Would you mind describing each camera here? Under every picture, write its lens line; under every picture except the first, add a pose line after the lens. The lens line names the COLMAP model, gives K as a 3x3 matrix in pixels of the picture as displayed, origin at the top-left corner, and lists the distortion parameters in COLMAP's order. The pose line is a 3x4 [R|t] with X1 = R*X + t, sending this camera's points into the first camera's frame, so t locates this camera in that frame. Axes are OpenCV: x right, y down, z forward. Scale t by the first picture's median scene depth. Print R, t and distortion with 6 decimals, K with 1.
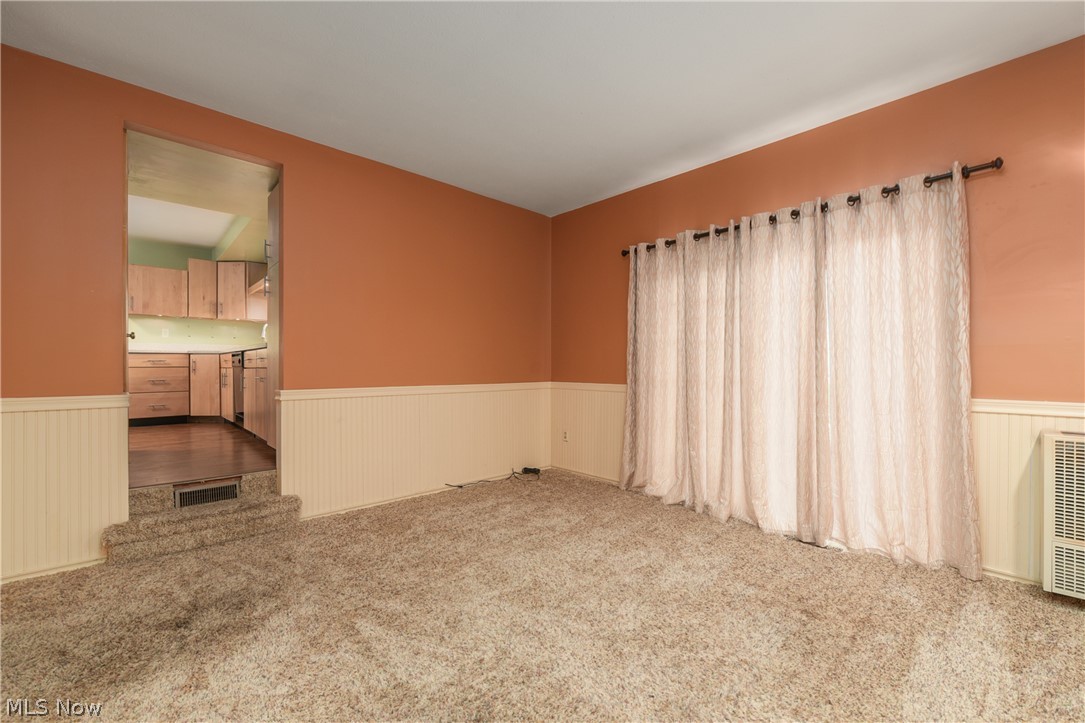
lens RADIAL K [[447.5, 0, 540.0], [0, 447.5, 361.0], [0, 0, 1]] dist [-0.010531, -0.000211]
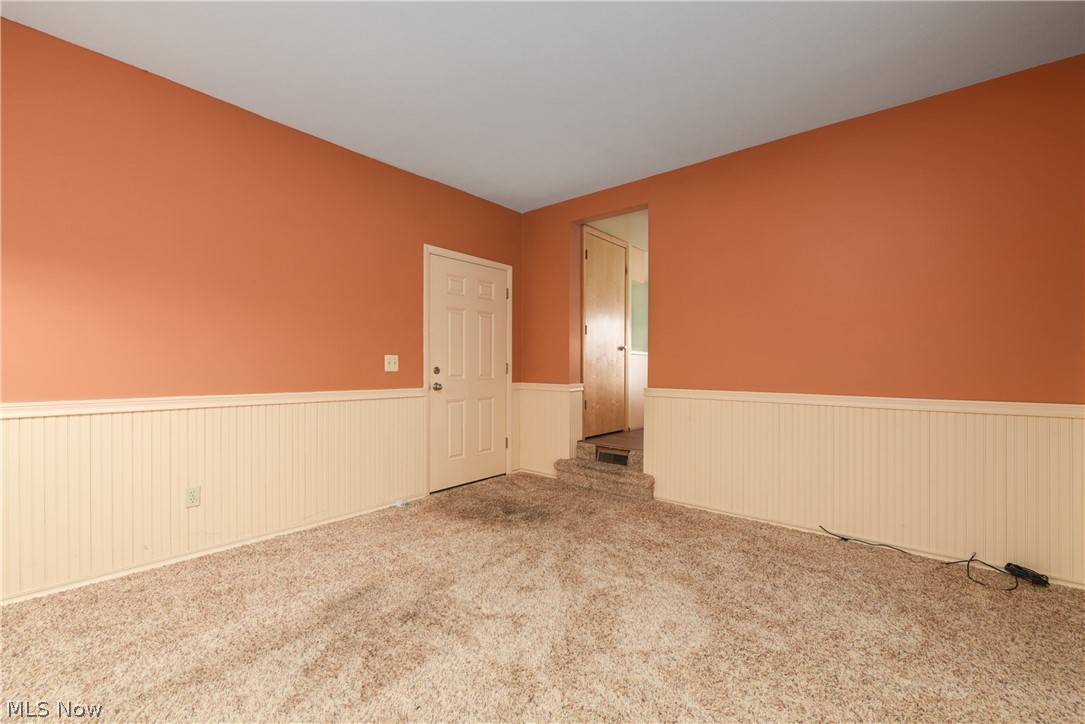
lens RADIAL K [[447.5, 0, 540.0], [0, 447.5, 366.3], [0, 0, 1]] dist [-0.010531, -0.000211]
pose [[0.115948, -0.001514, -0.993254, 0.611403], [0.002785, 0.999995, -0.001200, 0.008756], [0.993251, -0.002627, 0.115952, 0.573580]]
